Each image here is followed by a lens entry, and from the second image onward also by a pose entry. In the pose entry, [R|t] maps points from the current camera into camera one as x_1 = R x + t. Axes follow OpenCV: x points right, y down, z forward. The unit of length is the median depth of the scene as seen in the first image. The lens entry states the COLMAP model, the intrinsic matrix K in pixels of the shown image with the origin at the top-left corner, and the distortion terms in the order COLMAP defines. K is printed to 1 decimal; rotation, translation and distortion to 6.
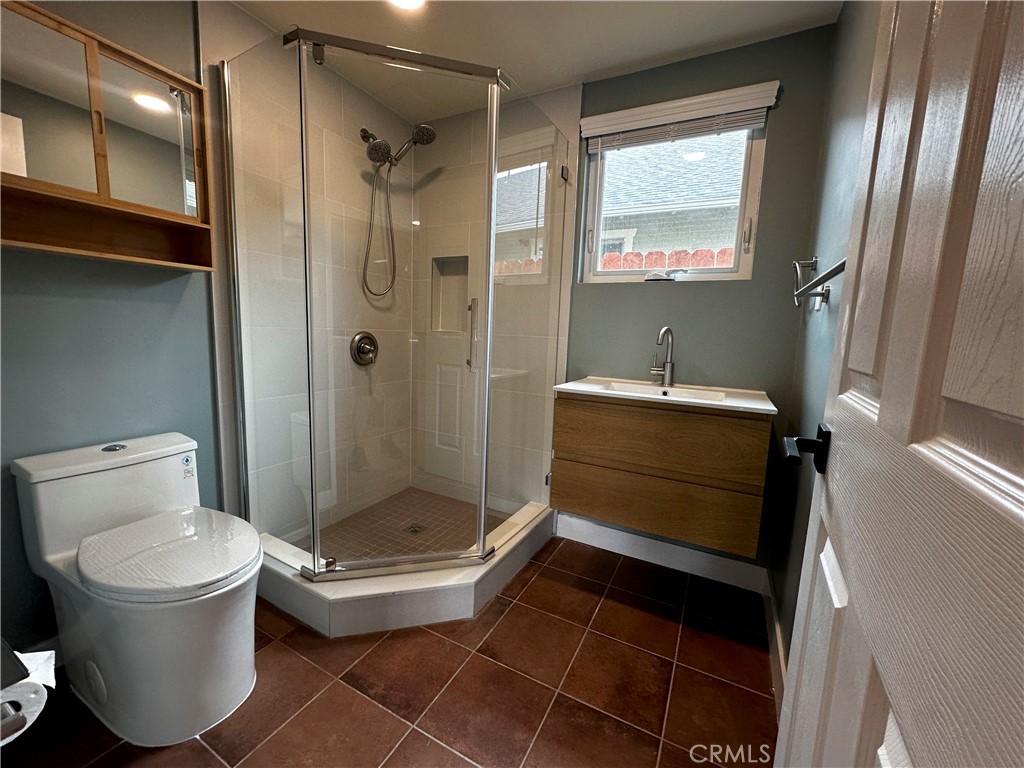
lens RADIAL K [[407.8, 0, 512.1], [0, 407.8, 382.1], [0, 0, 1]] dist [-0.005257, 0.001363]
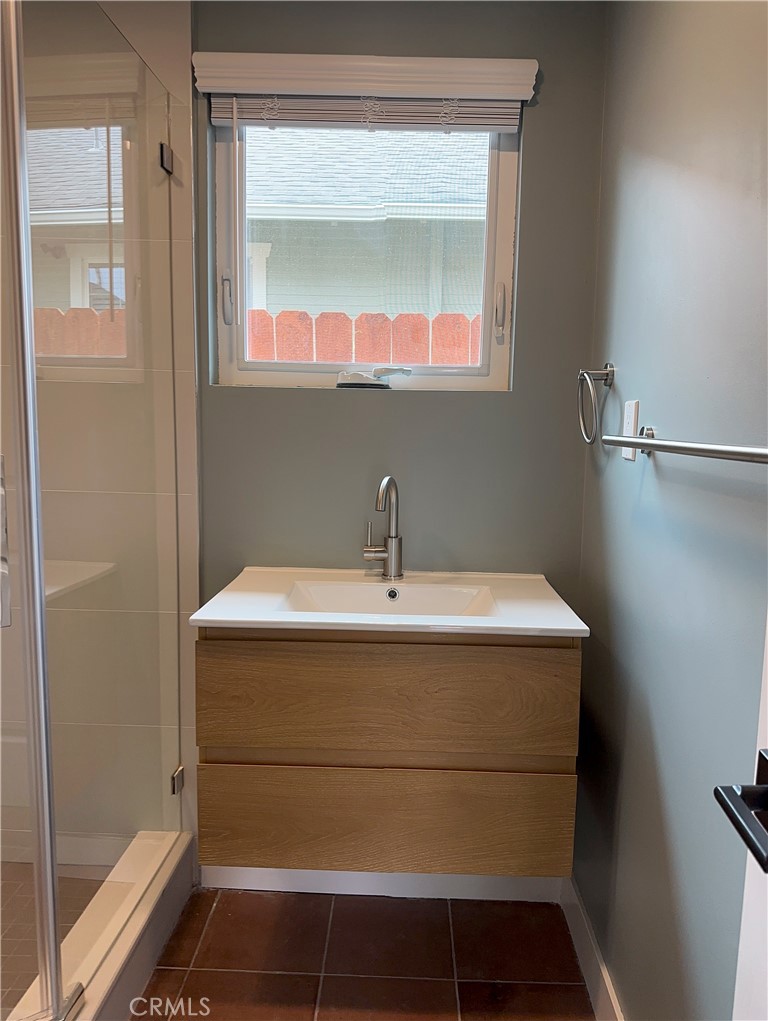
lens RADIAL K [[729.0, 0, 385.4], [0, 729.0, 511.6], [0, 0, 1]] dist [0.031019, -0.031339]
pose [[0.897101, -0.076395, 0.435171, -0.051404], [0.070550, 0.997069, 0.029599, -0.107571], [-0.436157, 0.004148, 0.899861, 0.108095]]
